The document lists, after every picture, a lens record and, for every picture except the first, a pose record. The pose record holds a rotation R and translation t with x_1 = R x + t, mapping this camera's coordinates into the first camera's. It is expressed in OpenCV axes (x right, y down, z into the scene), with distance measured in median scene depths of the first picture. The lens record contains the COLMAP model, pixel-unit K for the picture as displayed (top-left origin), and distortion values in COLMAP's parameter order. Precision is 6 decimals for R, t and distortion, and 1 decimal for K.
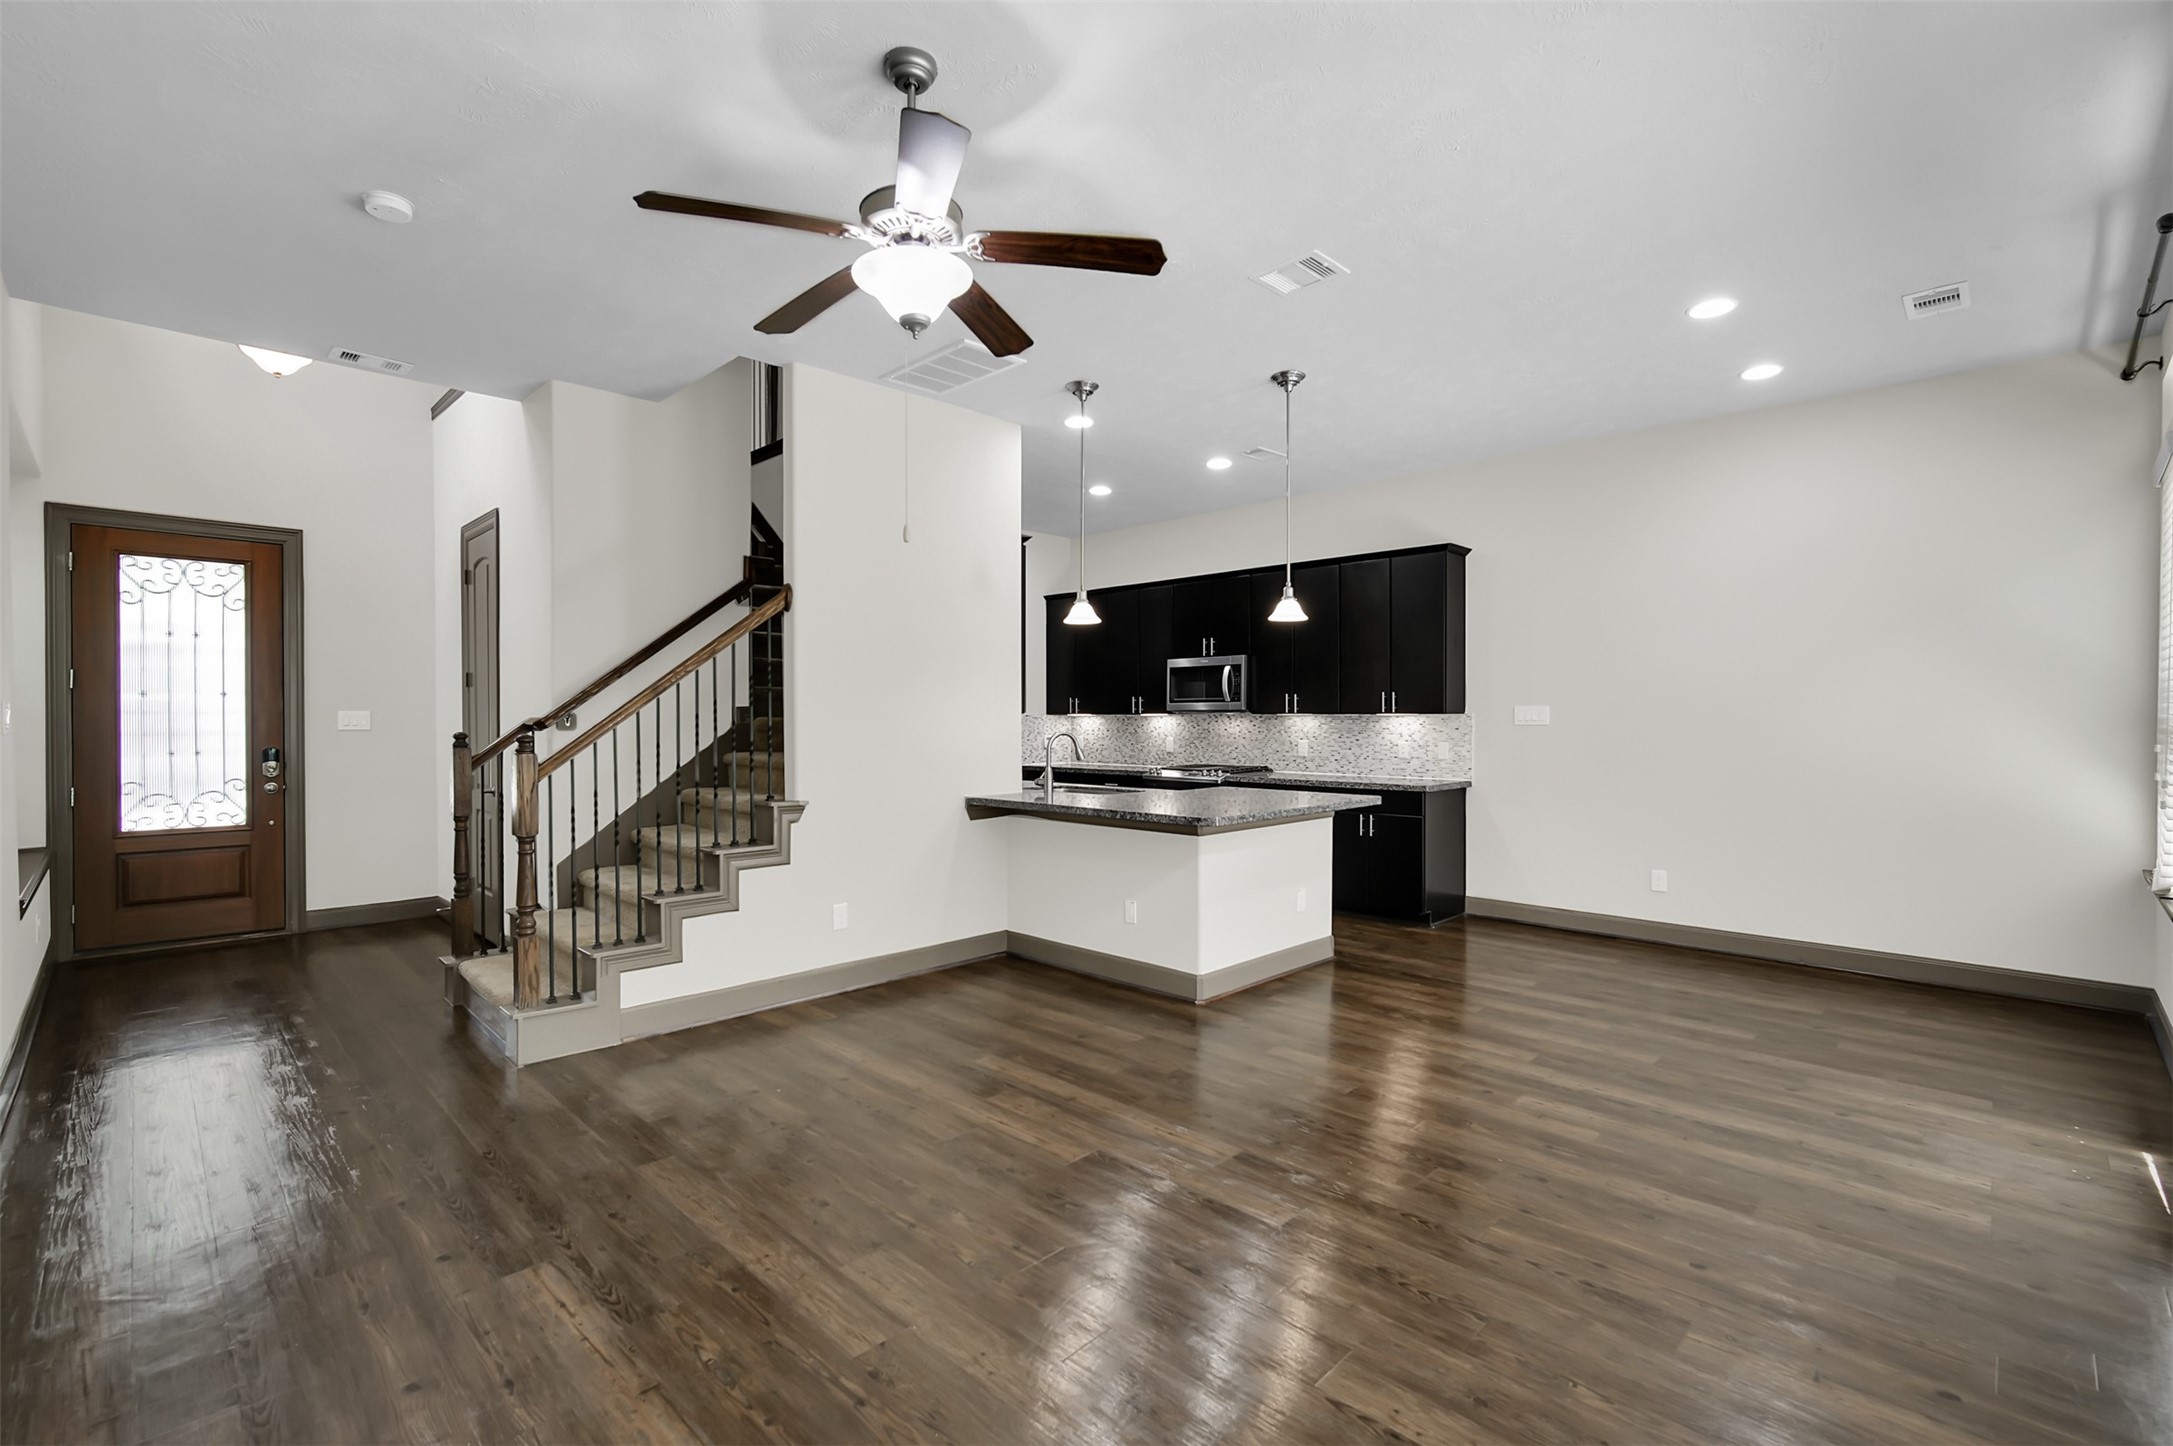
lens RADIAL K [[961.9, 0, 1087.4], [0, 961.9, 727.3], [0, 0, 1]] dist [-0.003745, 0.000477]
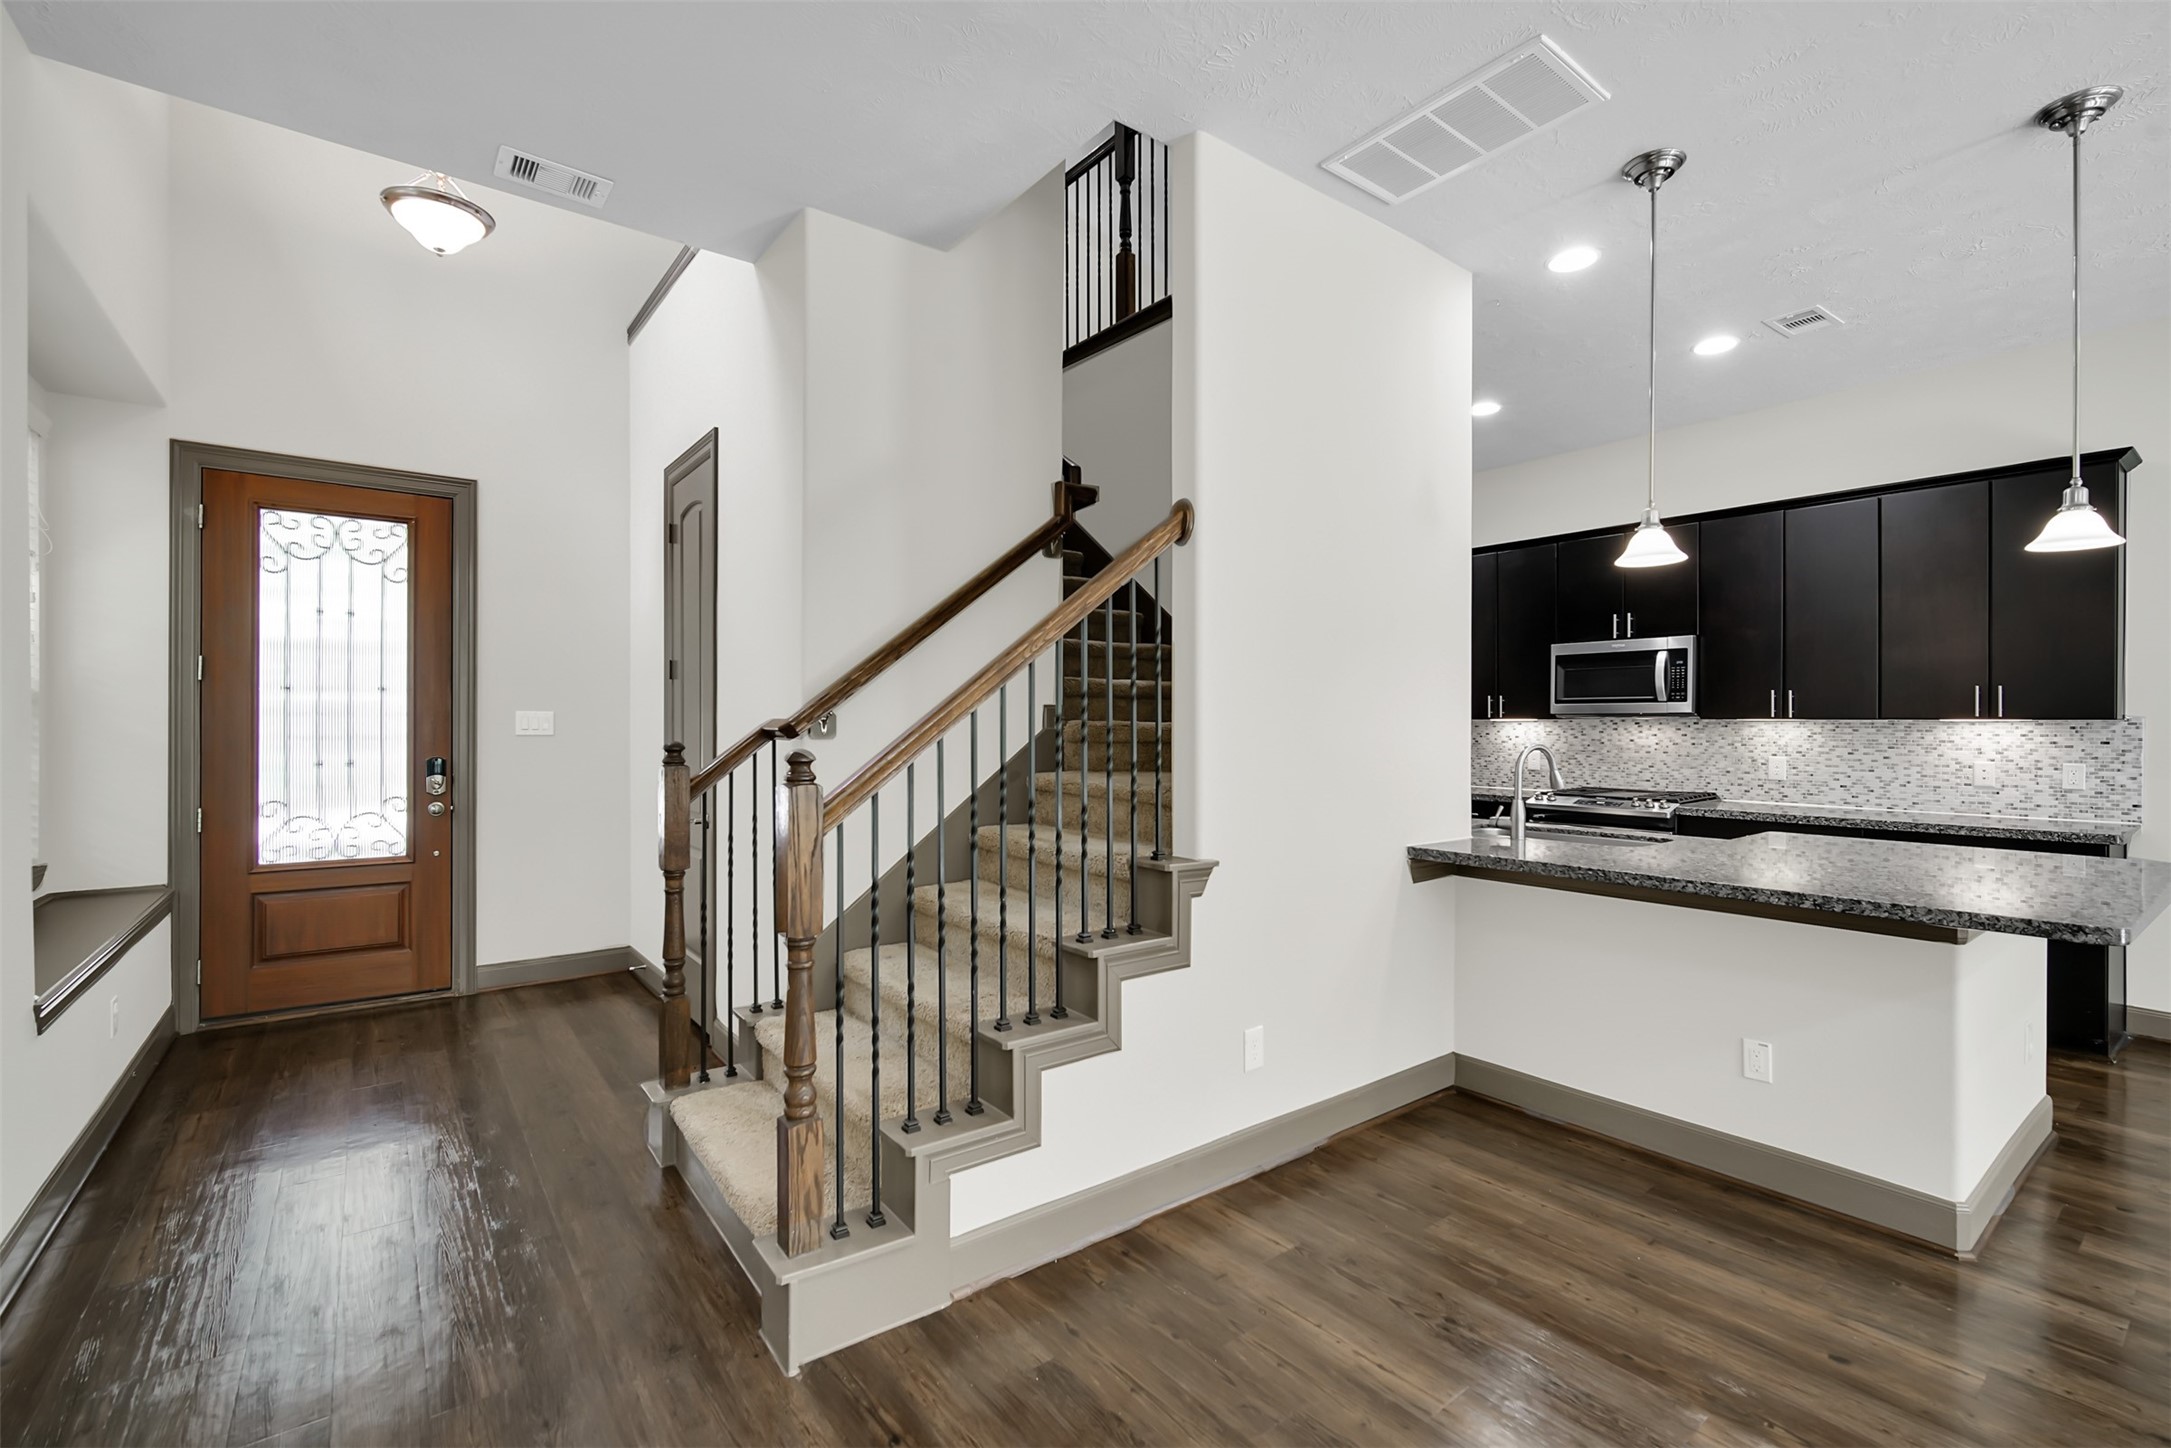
lens RADIAL K [[940.1, 0, 1080.9], [0, 940.1, 727.2], [0, 0, 1]] dist [-0.008216, 0.001285]
pose [[0.990765, 0.004467, -0.135514, -0.247015], [-0.005310, 0.999969, -0.005860, -0.001921], [0.135483, 0.006526, 0.990758, 0.342095]]
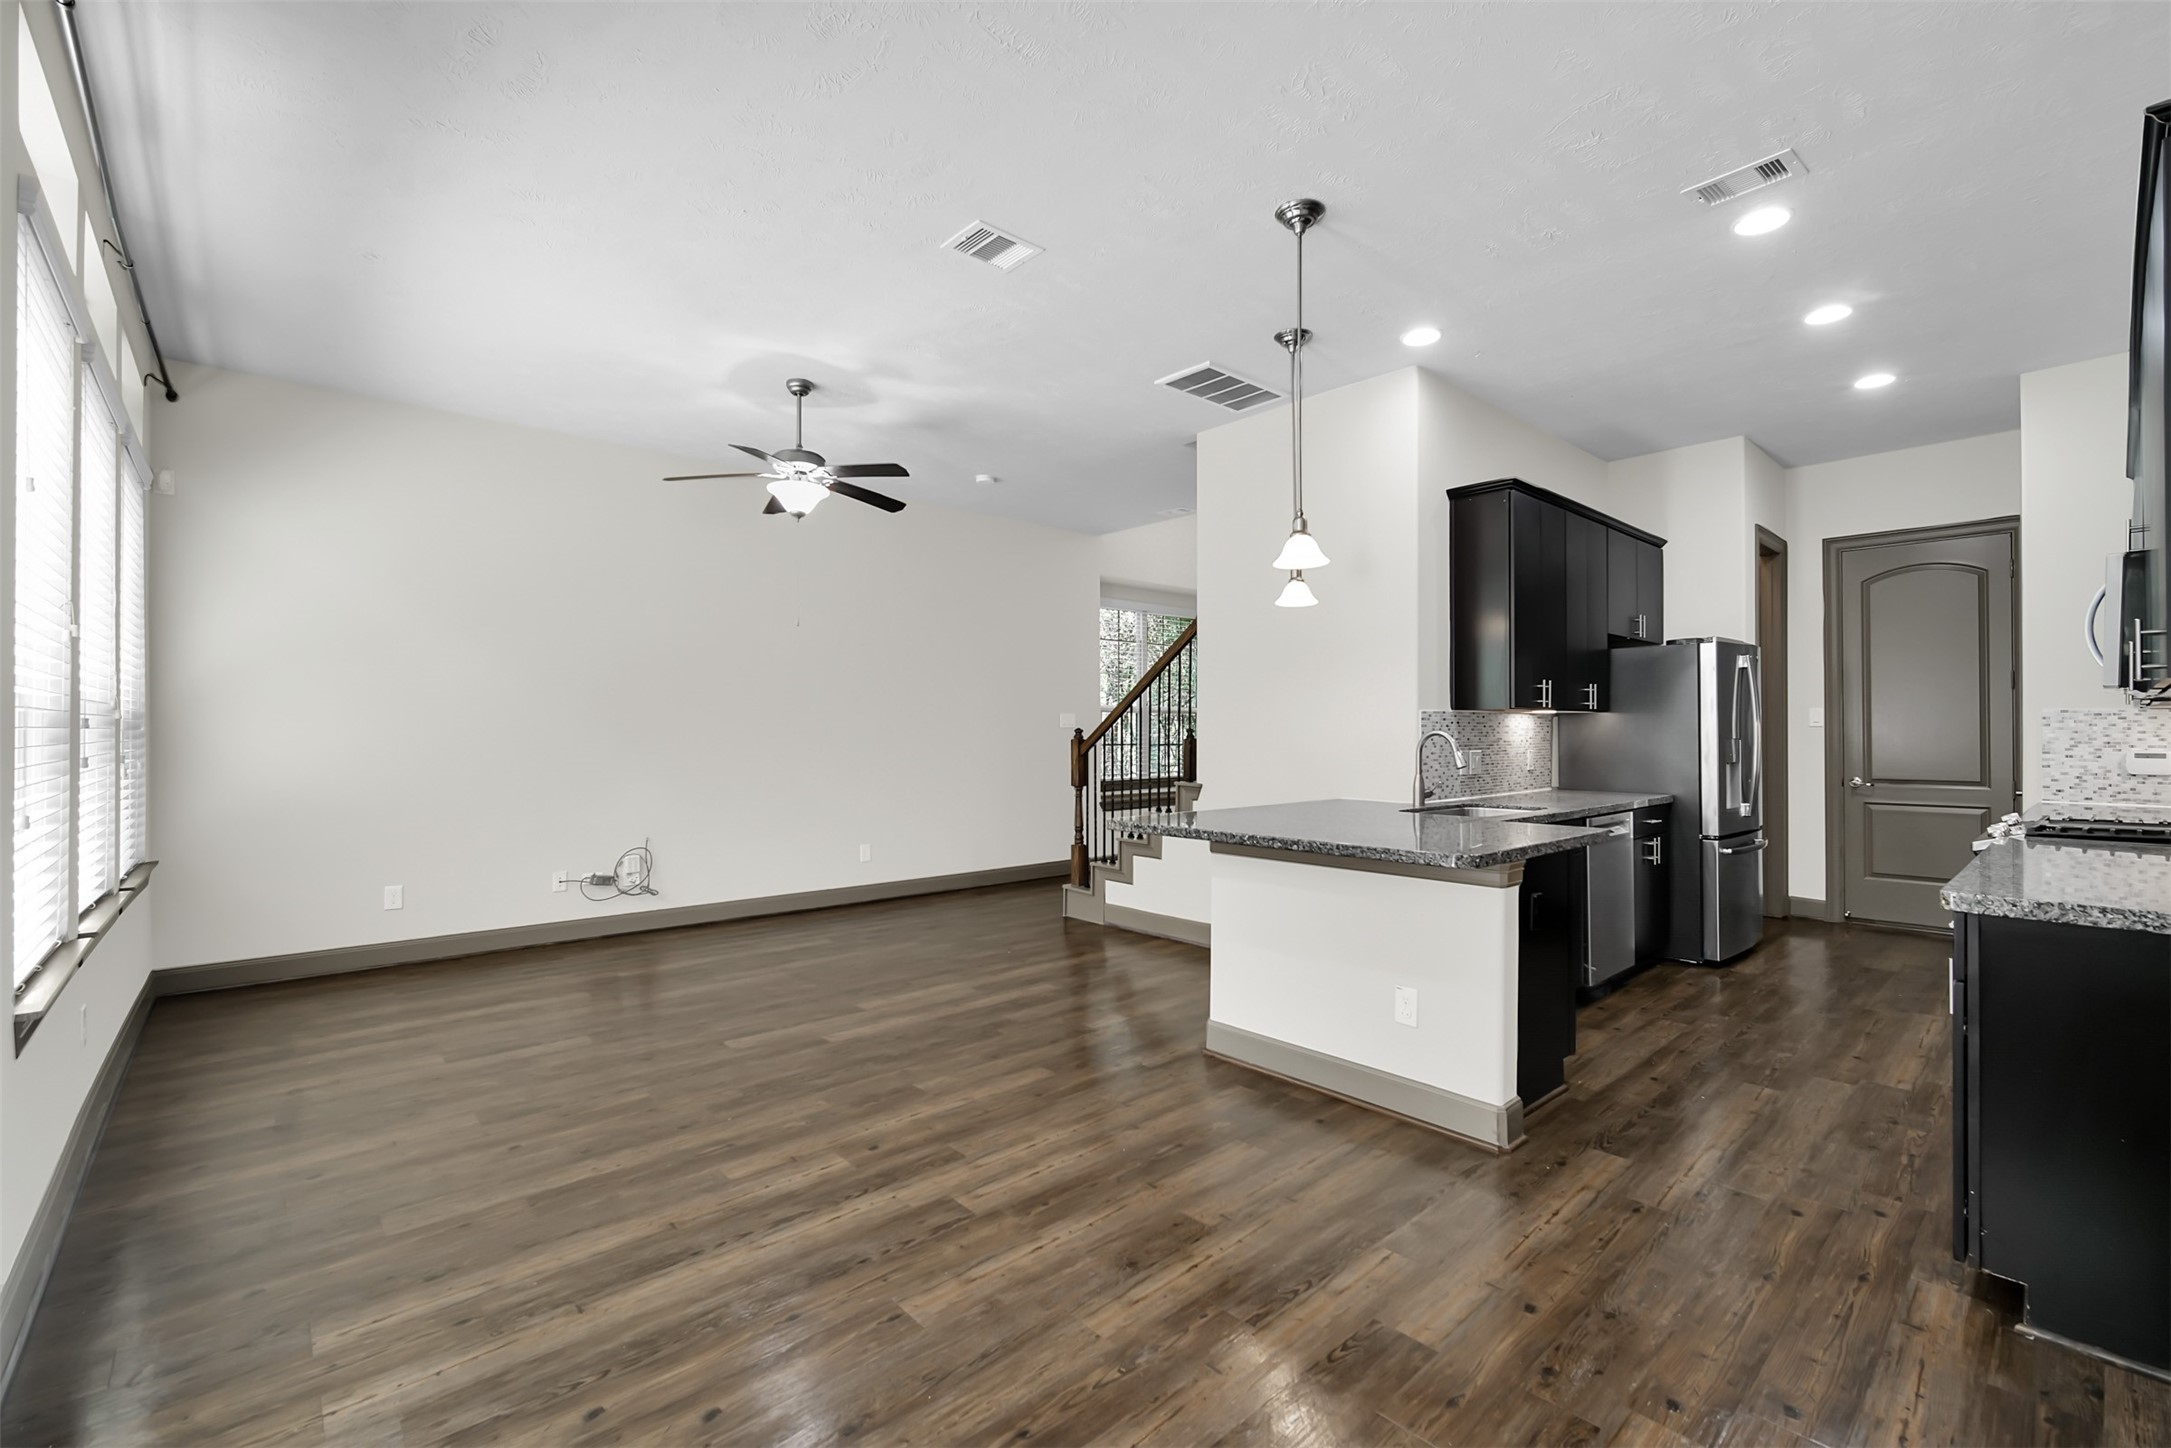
lens RADIAL K [[933.2, 0, 1081.1], [0, 933.2, 725.7], [0, 0, 1]] dist [-0.007630, 0.000070]
pose [[-0.060303, -0.002519, -0.998177, 0.767869], [-0.011435, 0.999933, -0.001833, 0.005367], [0.998115, 0.011304, -0.060327, 0.770876]]
